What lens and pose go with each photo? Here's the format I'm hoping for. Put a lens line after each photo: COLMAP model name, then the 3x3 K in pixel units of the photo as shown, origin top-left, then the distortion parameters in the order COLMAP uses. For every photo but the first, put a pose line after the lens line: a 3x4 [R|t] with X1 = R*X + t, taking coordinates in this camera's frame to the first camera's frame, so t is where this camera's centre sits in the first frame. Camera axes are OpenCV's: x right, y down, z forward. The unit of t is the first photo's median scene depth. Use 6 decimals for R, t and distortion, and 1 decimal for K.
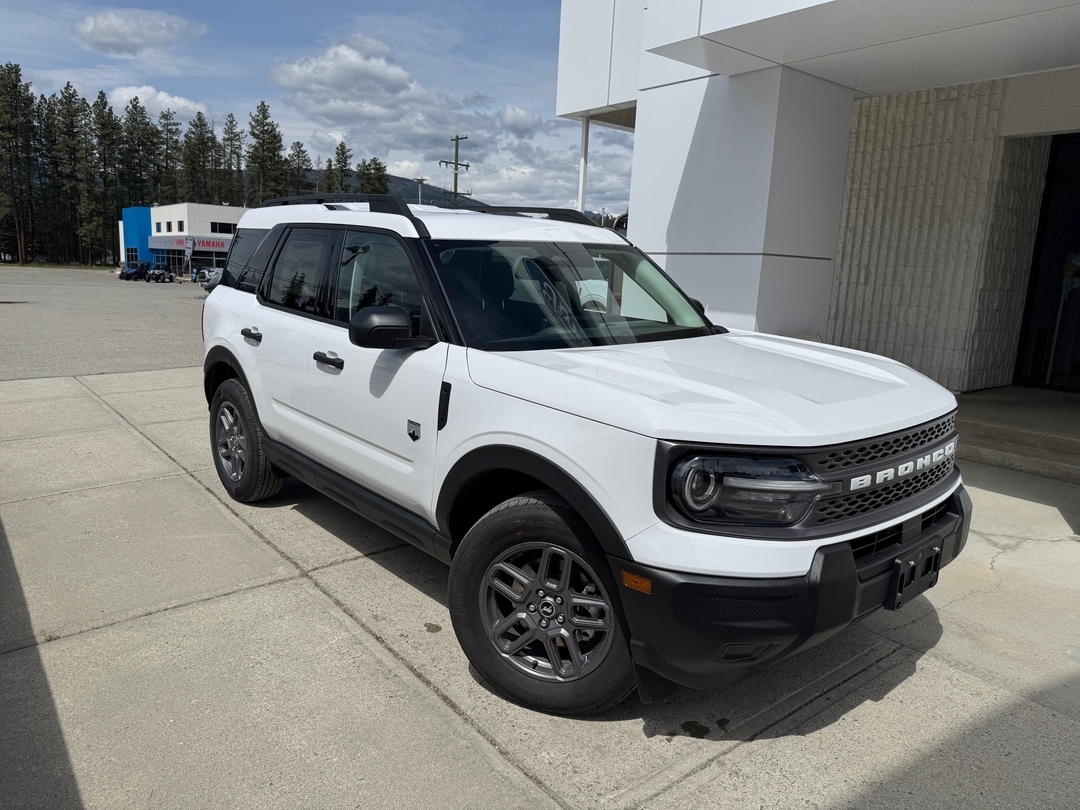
lens RADIAL K [[776.7, 0, 535.2], [0, 776.7, 402.7], [0, 0, 1]] dist [0.005388, -0.012295]
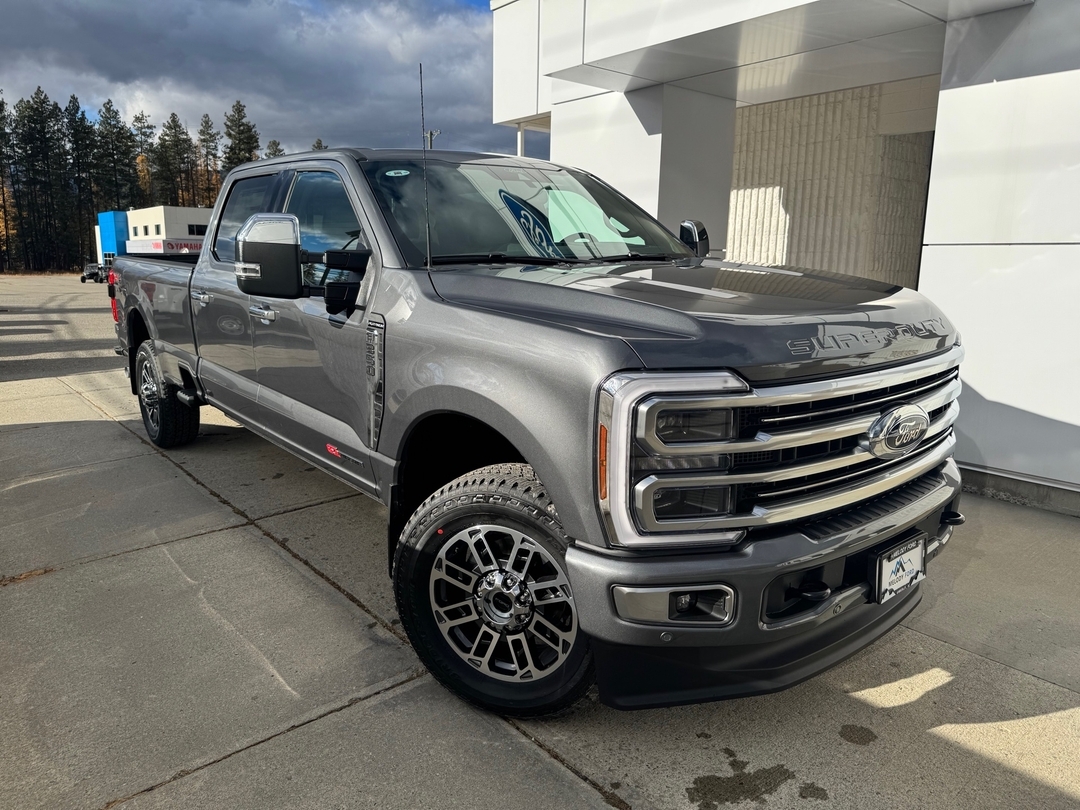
lens RADIAL K [[776.7, 0, 541.5], [0, 776.7, 404.3], [0, 0, 1]] dist [0.005388, -0.012295]
pose [[0.999146, -0.035954, 0.020348, 0.063510], [0.035684, 0.999272, 0.013470, 0.014098], [-0.020817, -0.012732, 0.999702, -0.107910]]
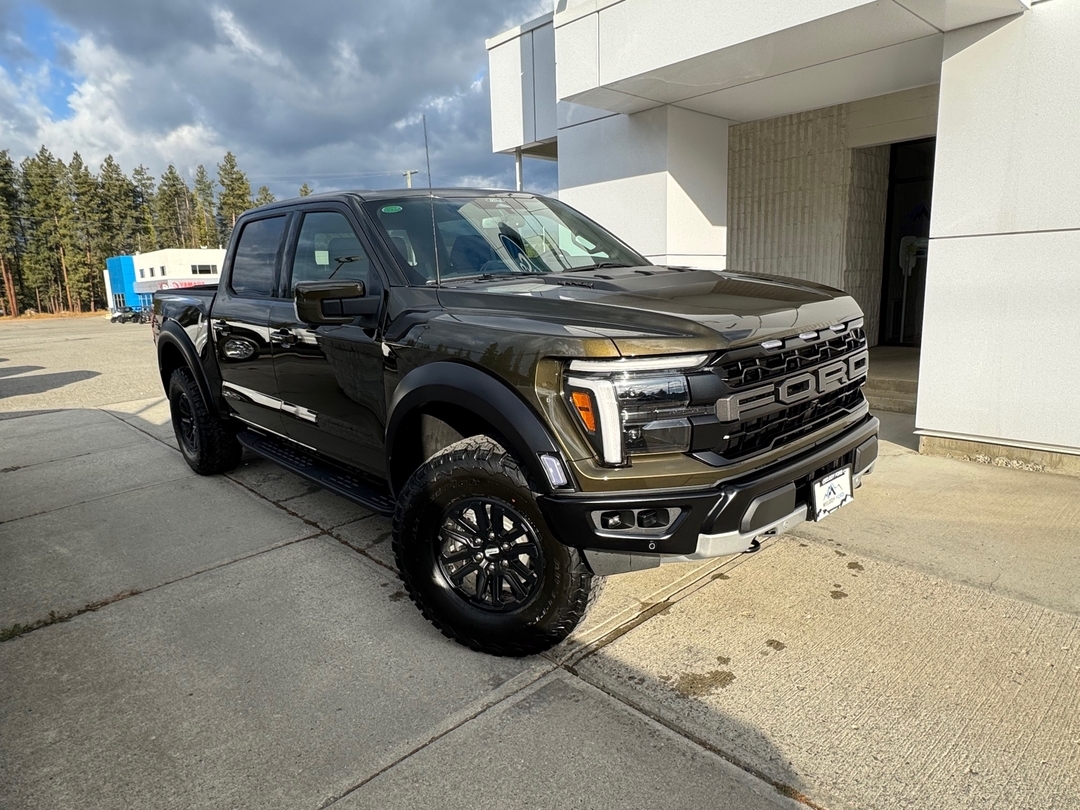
lens RADIAL K [[691.5, 0, 548.0], [0, 691.5, 407.2], [0, 0, 1]] dist [-0.018600, 0.013247]
pose [[0.993640, -0.089572, 0.068239, 0.003202], [0.089002, 0.995967, 0.011356, 0.015680], [-0.068981, -0.005211, 0.997604, -0.067588]]
